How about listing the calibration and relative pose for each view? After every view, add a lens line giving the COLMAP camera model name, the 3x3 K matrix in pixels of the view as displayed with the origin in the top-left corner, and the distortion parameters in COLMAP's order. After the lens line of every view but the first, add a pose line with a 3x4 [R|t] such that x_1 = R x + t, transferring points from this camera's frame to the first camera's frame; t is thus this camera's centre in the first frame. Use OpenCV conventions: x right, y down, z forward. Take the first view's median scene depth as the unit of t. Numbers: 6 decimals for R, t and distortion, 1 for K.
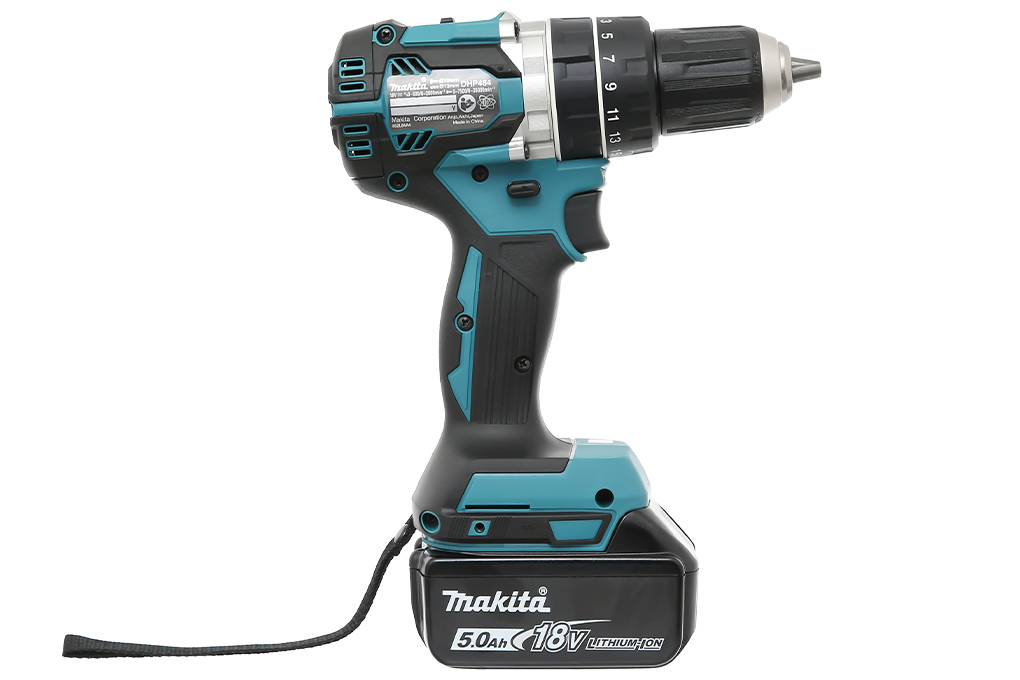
lens RADIAL K [[2005.4, 0, 510.0], [0, 2005.4, 340.0], [0, 0, 1]] dist [-0.217897, -0.028307]
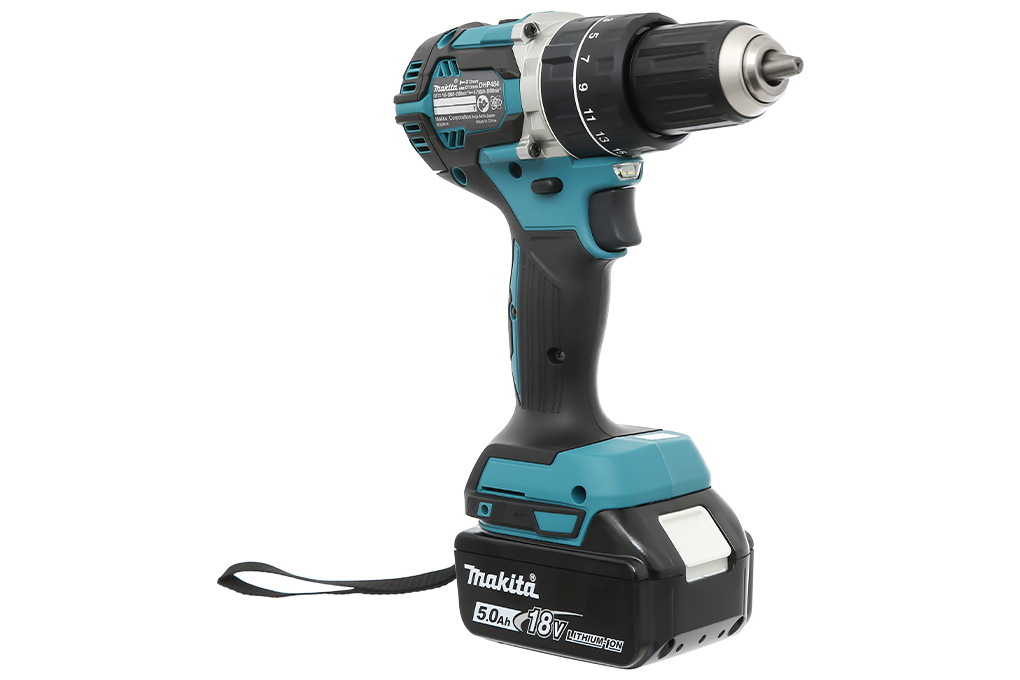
lens RADIAL K [[2005.4, 0, 510.0], [0, 2005.4, 340.0], [0, 0, 1]] dist [-0.217897, -0.028307]
pose [[0.789039, 0.067254, -0.610650, 0.628174], [-0.040099, 0.997508, 0.058048, -0.055963], [0.613033, -0.021316, 0.789770, 0.180402]]
